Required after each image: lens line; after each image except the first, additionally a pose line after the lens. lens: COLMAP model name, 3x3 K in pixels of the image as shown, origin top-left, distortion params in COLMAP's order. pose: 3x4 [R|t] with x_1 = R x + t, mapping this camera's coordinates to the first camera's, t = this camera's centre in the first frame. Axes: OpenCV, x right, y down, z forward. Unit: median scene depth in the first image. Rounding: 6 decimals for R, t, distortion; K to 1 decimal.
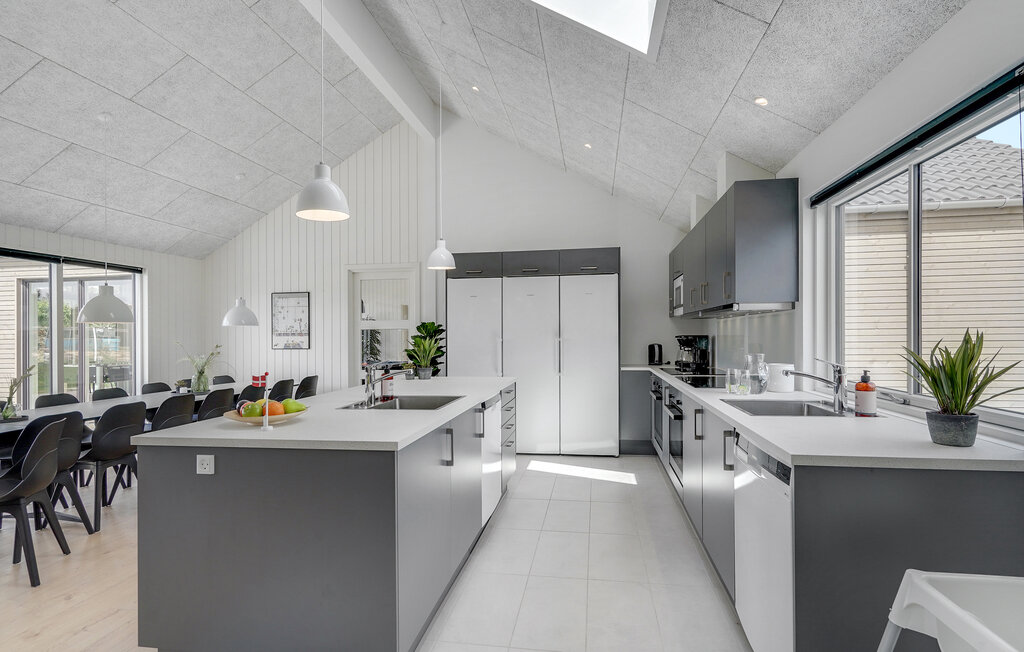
lens RADIAL K [[501.4, 0, 512.9], [0, 501.4, 334.6], [0, 0, 1]] dist [0.003208, 0.001745]
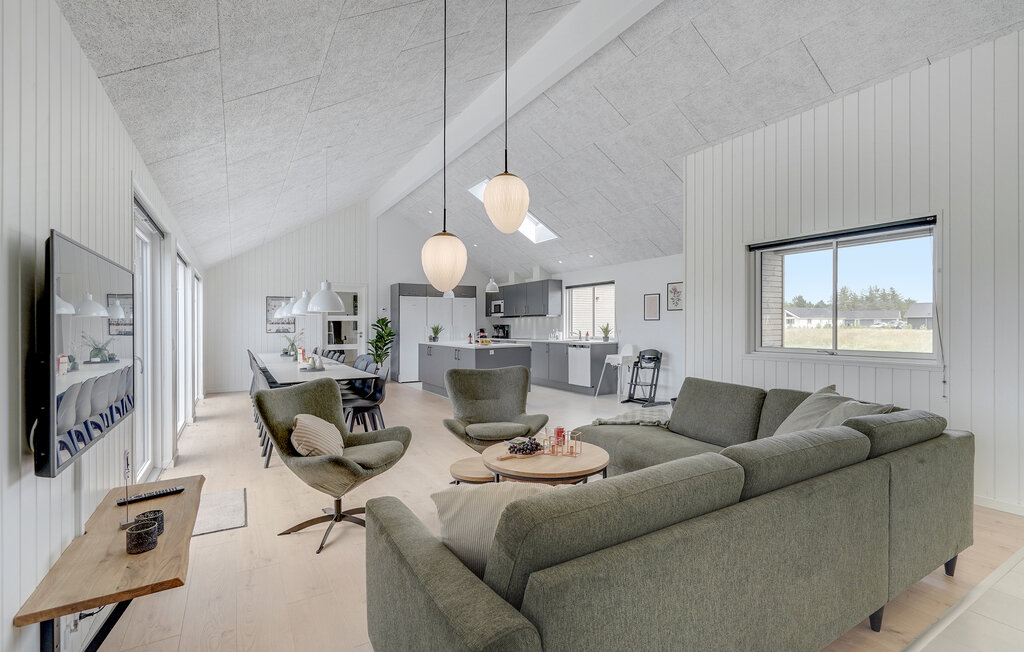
lens RADIAL K [[465.9, 0, 512.7], [0, 465.9, 313.4], [0, 0, 1]] dist [-0.000430, -0.000216]
pose [[0.766986, 0.020798, 0.641327, -1.057574], [-0.001264, 0.999522, -0.030902, 0.016419], [-0.641663, 0.022890, 0.766645, -0.761543]]
